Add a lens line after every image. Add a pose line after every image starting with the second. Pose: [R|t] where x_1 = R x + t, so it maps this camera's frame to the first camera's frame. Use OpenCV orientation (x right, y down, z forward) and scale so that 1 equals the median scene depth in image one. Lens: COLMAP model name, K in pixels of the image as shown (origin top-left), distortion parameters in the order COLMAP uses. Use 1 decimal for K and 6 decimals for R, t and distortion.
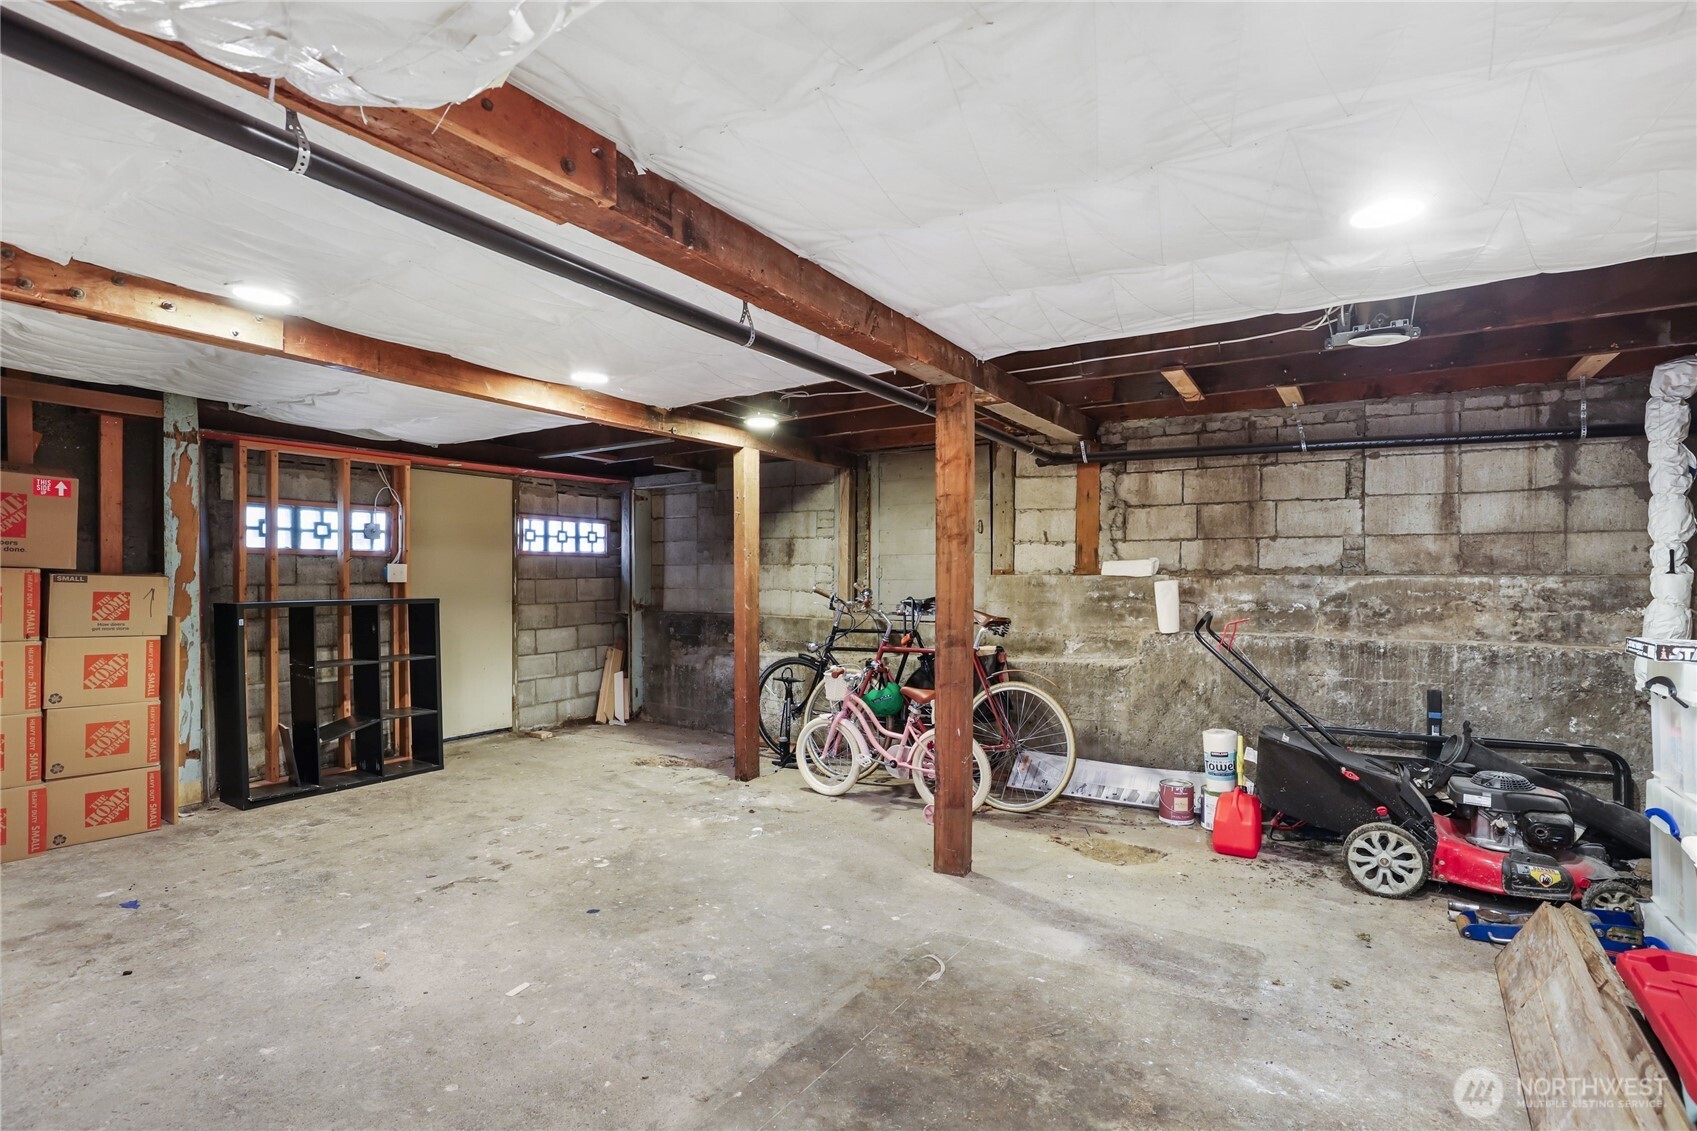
lens RADIAL K [[776.8, 0, 848.5], [0, 776.8, 565.5], [0, 0, 1]] dist [-0.008857, 0.000261]
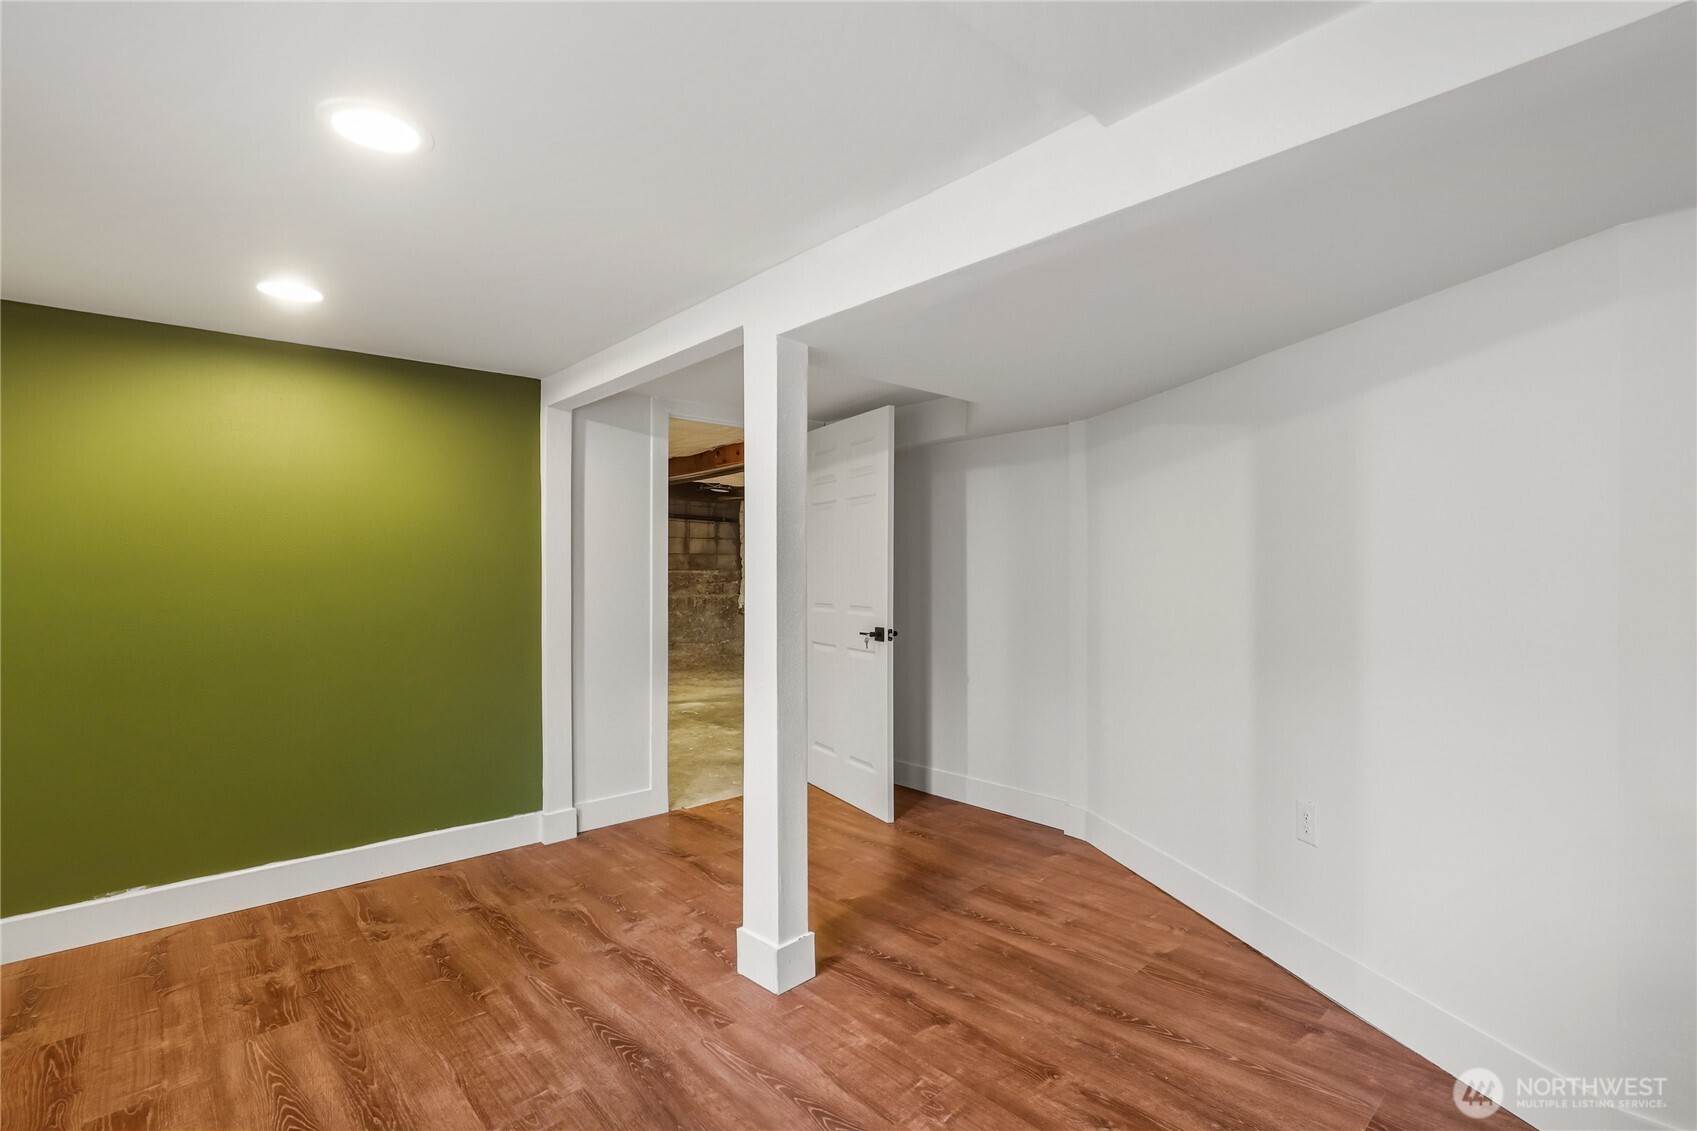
lens RADIAL K [[776.8, 0, 848.5], [0, 776.8, 565.5], [0, 0, 1]] dist [-0.008857, 0.000261]
pose [[0.236458, 0.005113, 0.971628, -1.642778], [-0.005715, 0.999976, -0.003871, 0.004950], [-0.971625, -0.004638, 0.236481, -0.118298]]
